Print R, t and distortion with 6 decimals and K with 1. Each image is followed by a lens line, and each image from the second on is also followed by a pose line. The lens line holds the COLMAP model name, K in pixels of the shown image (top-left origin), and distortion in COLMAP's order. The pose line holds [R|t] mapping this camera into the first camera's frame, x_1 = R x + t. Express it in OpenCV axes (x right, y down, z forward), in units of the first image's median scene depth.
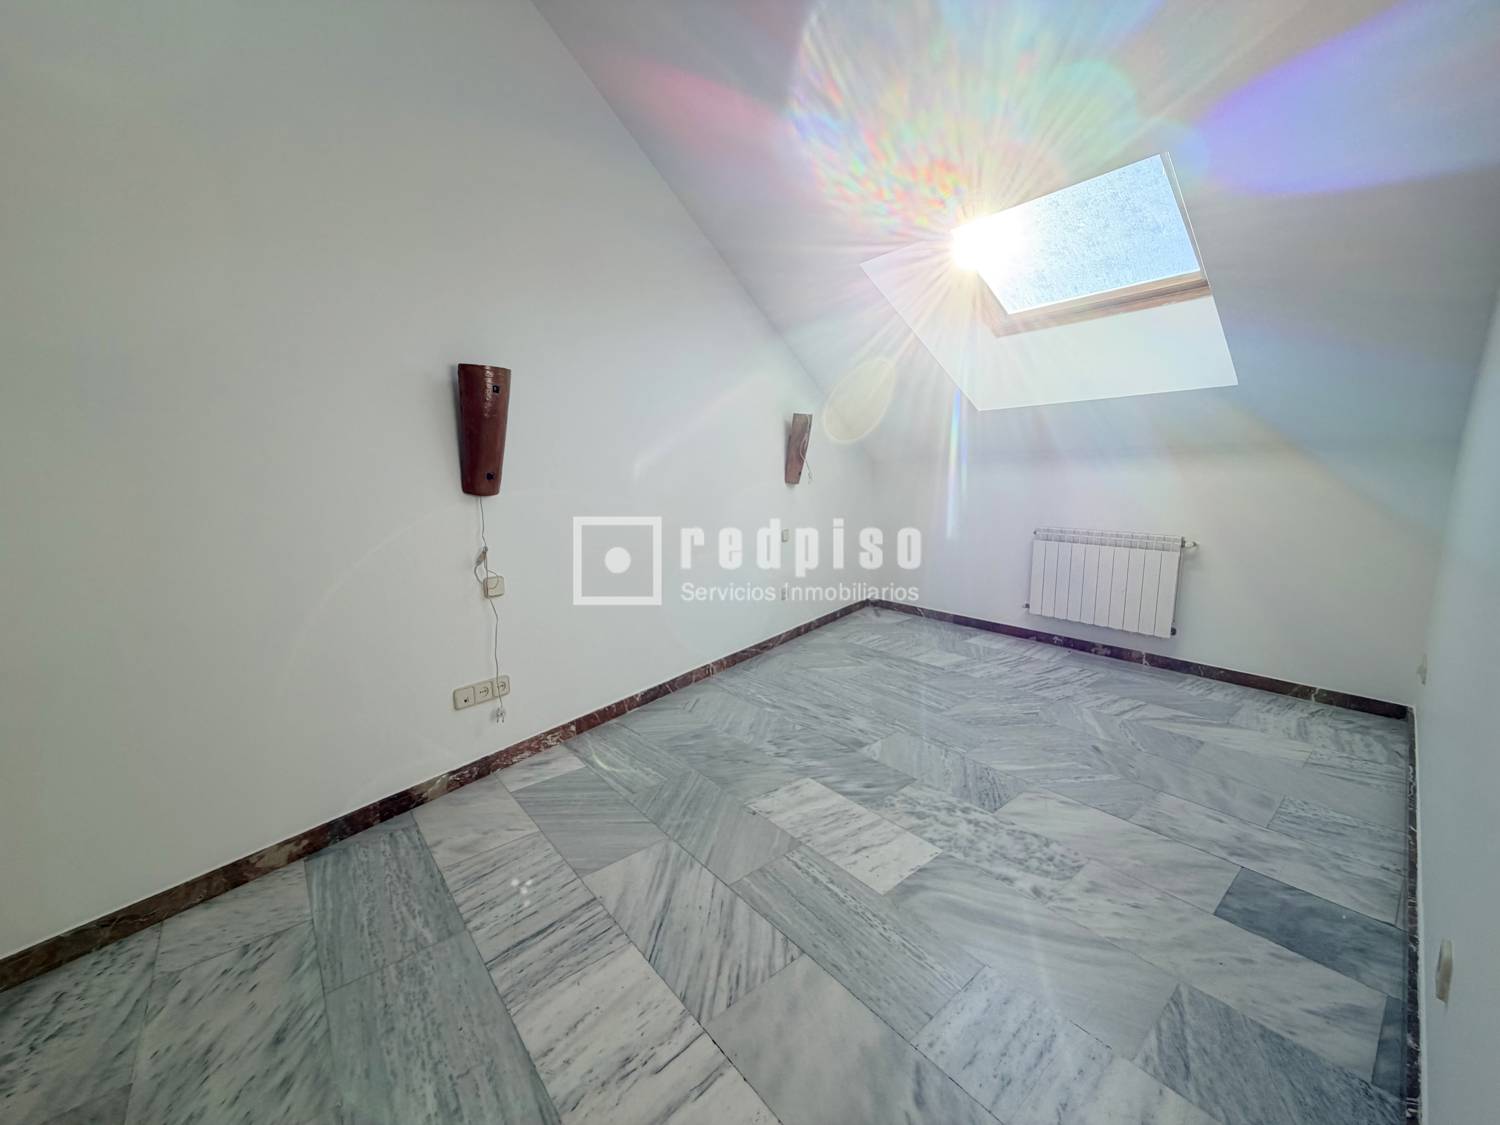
lens RADIAL K [[598.2, 0, 752.7], [0, 598.2, 563.7], [0, 0, 1]] dist [-0.000343, -0.000037]
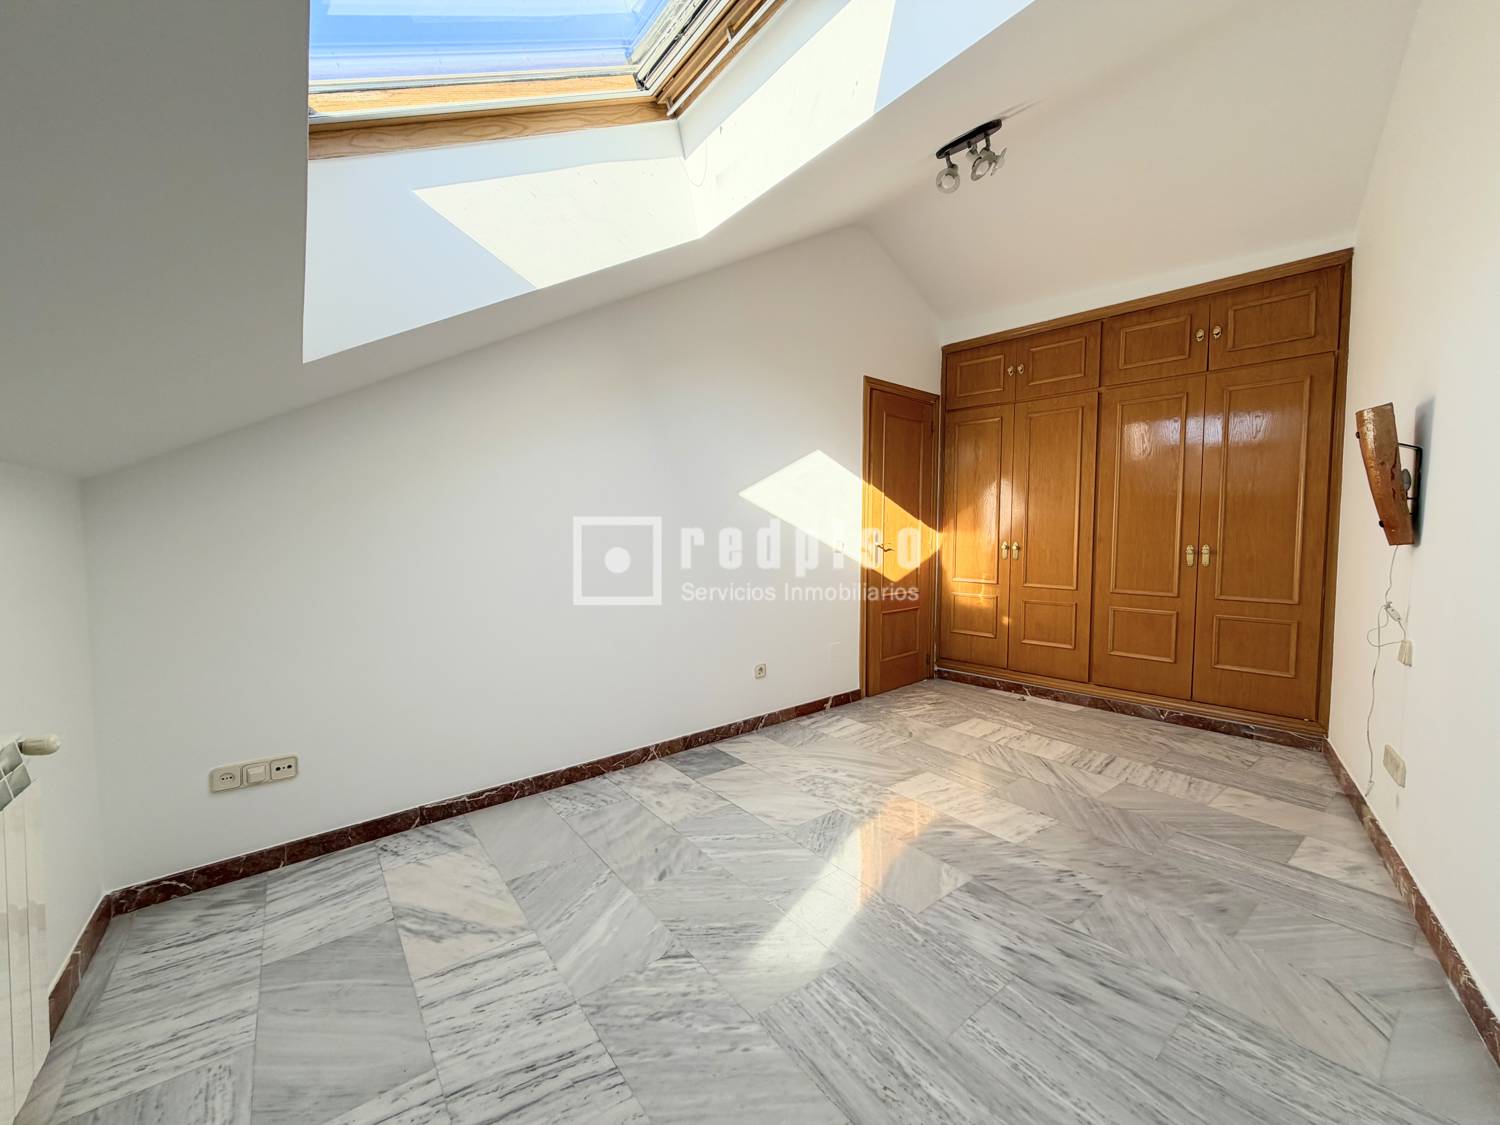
lens RADIAL K [[598.2, 0, 744.2], [0, 598.2, 560.4], [0, 0, 1]] dist [-0.000343, -0.000037]
pose [[-0.998881, 0.006017, 0.046910, 0.496792], [0.015187, 0.980150, 0.197673, -0.289654], [-0.044790, 0.198164, -0.979145, 1.953070]]
